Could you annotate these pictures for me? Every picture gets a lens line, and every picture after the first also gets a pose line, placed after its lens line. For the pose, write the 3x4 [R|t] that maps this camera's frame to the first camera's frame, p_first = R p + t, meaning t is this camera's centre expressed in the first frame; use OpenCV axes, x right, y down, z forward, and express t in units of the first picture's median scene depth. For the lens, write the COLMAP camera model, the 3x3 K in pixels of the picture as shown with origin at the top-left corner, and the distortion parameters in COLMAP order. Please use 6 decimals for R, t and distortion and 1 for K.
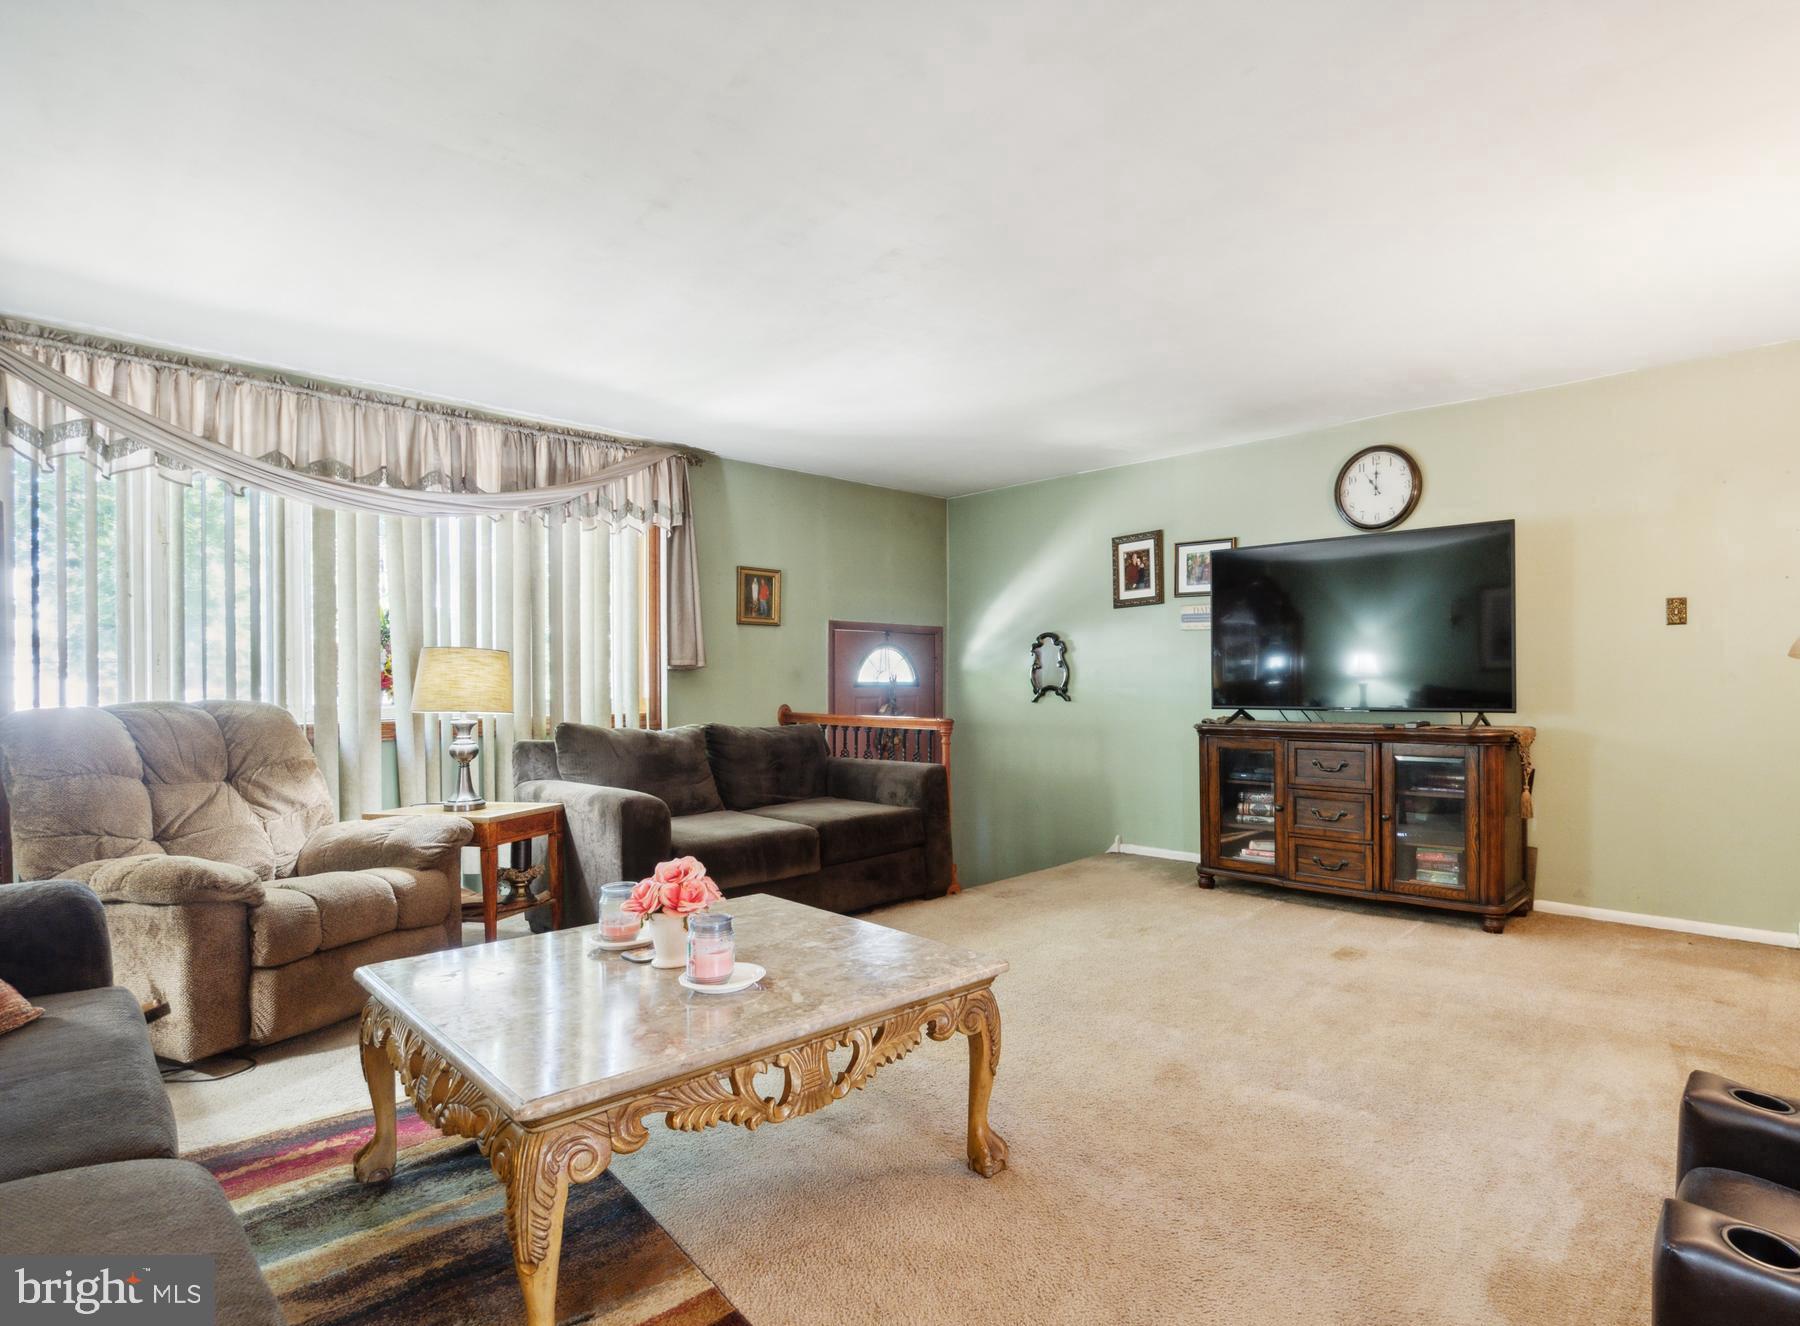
lens RADIAL K [[864.2, 0, 903.5], [0, 864.2, 676.0], [0, 0, 1]] dist [-0.026939, -0.000392]
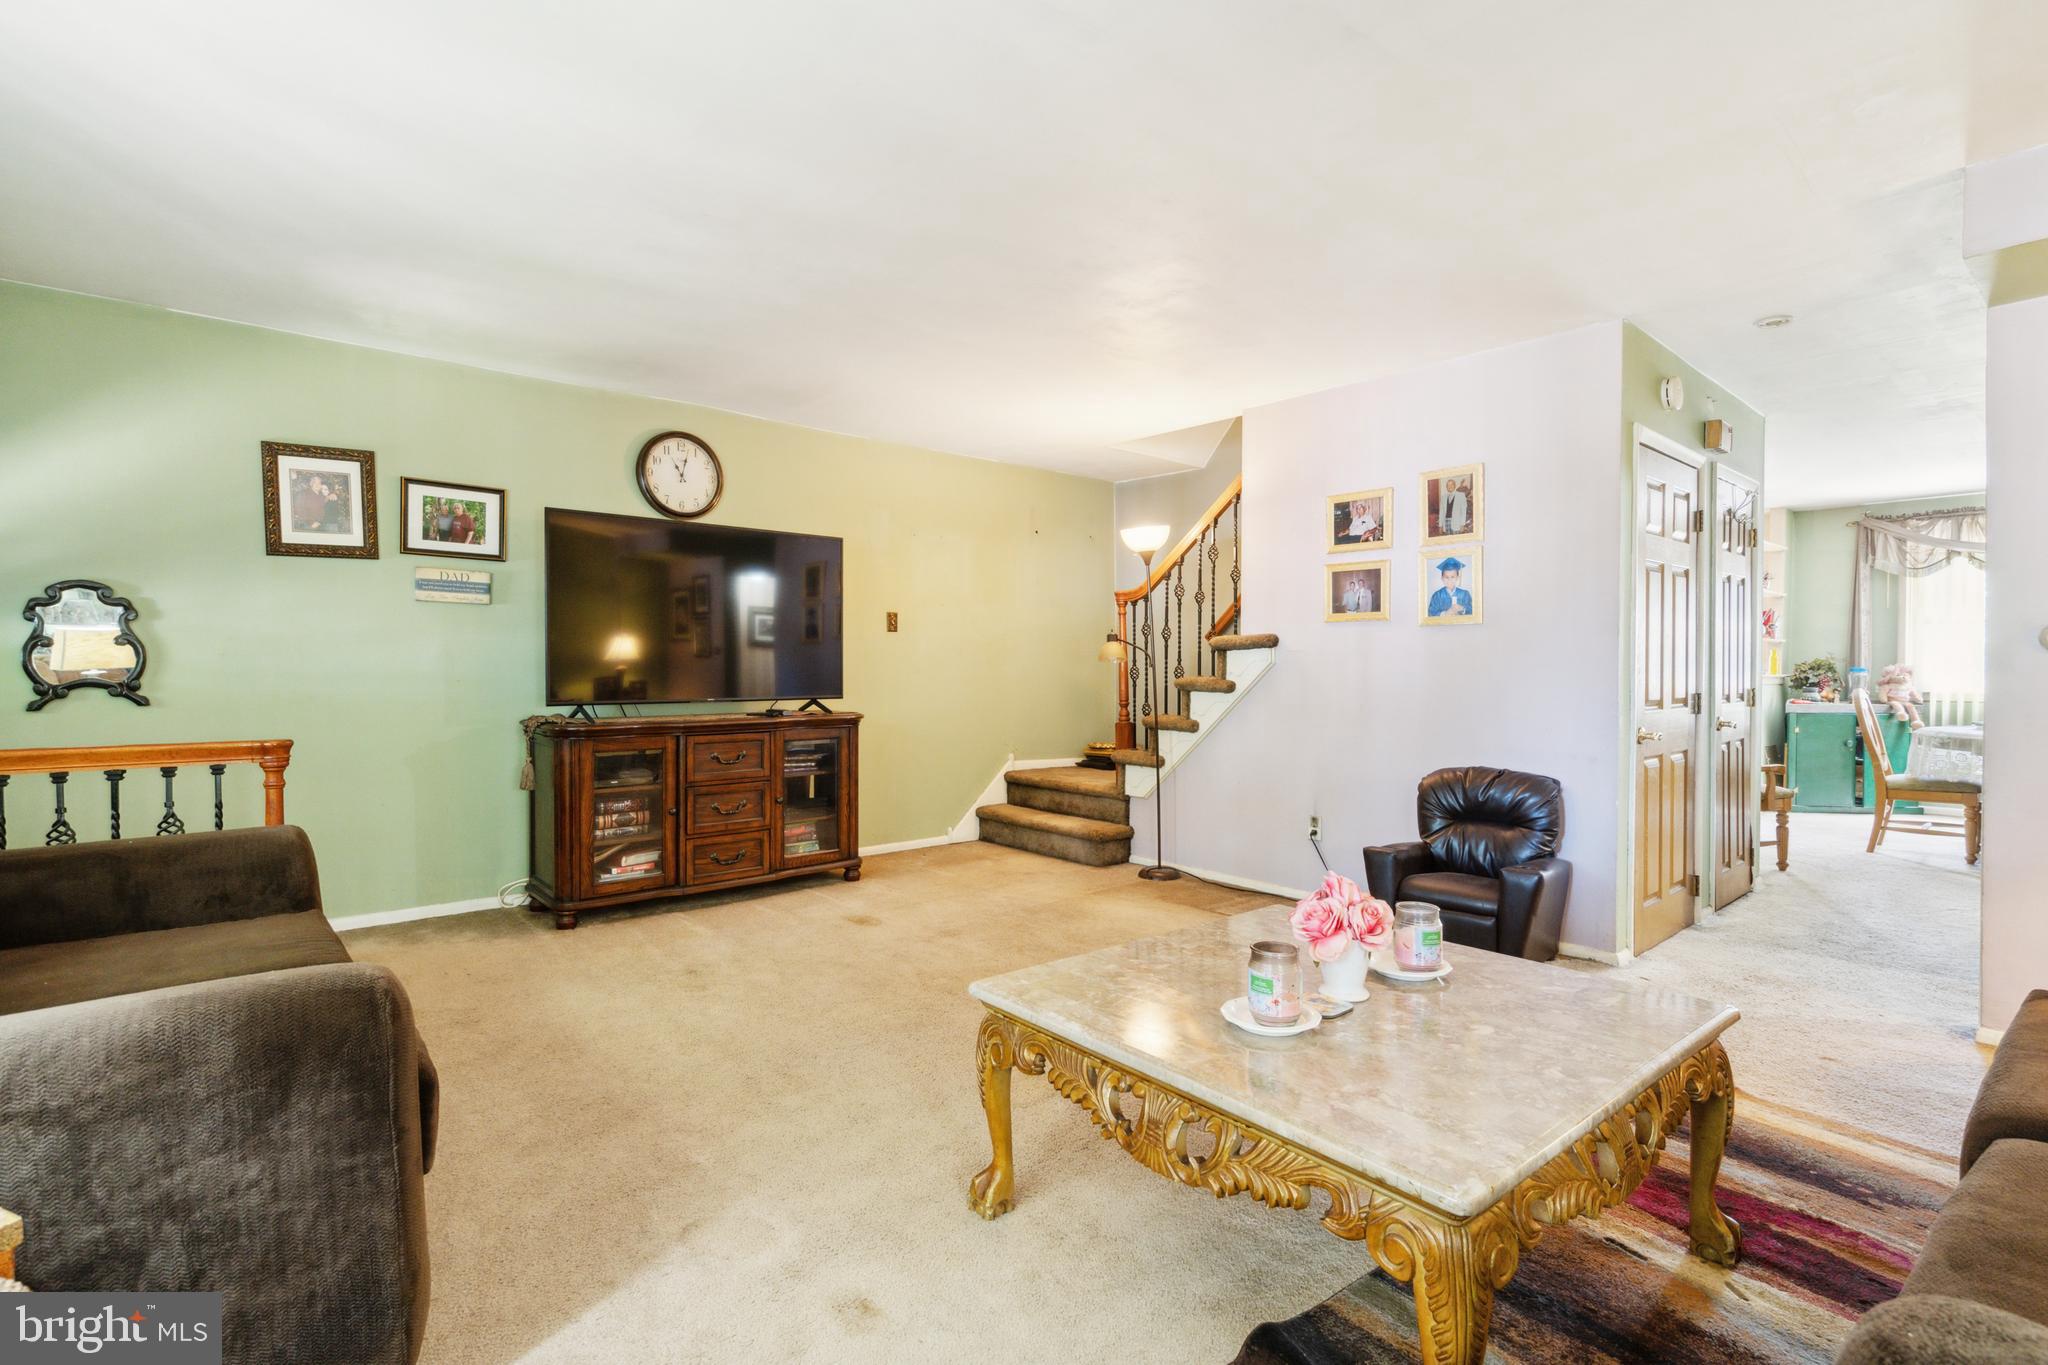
lens RADIAL K [[950.5, 0, 1028.6], [0, 950.5, 682.3], [0, 0, 1]] dist [0.000759, 0.000218]
pose [[0.121483, -0.005179, 0.992580, -0.483883], [-0.006473, 0.999961, 0.006010, 0.008400], [-0.992572, -0.007155, 0.121445, 0.472384]]
